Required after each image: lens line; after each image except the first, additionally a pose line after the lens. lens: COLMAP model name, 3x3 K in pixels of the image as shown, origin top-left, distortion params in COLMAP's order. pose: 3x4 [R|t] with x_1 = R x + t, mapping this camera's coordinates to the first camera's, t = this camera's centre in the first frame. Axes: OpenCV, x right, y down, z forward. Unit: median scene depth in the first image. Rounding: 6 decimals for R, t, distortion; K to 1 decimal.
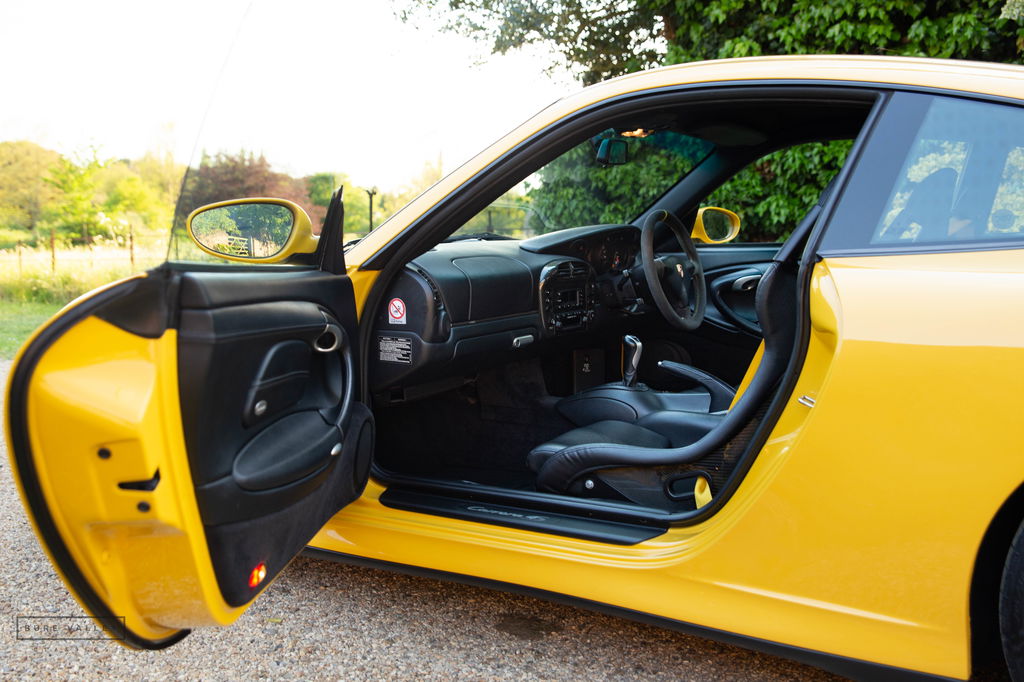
lens RADIAL K [[1212.9, 0, 512.0], [0, 1212.9, 341.0], [0, 0, 1]] dist [-0.006171, 0.007497]
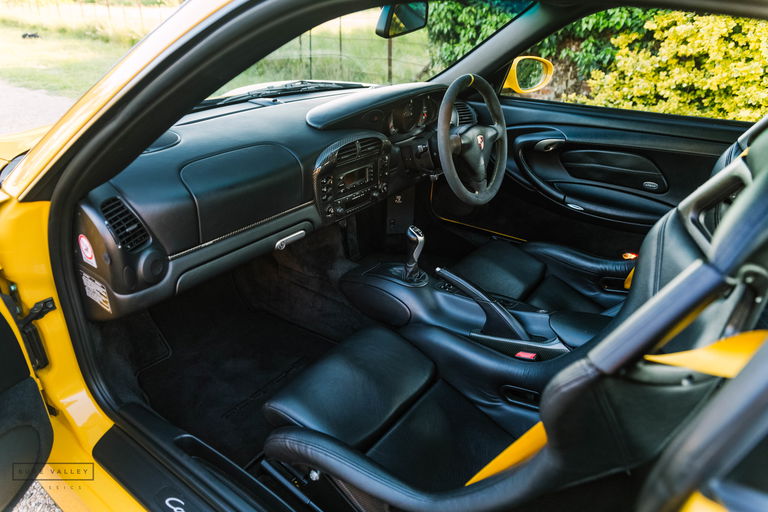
lens RADIAL K [[579.7, 0, 369.0], [0, 579.7, 291.2], [0, 0, 1]] dist [0.007359, -0.005372]
pose [[0.994415, 0.072174, -0.077008, 0.055351], [-0.038413, 0.927091, 0.372864, -0.068752], [0.098305, -0.367823, 0.924685, 0.304035]]
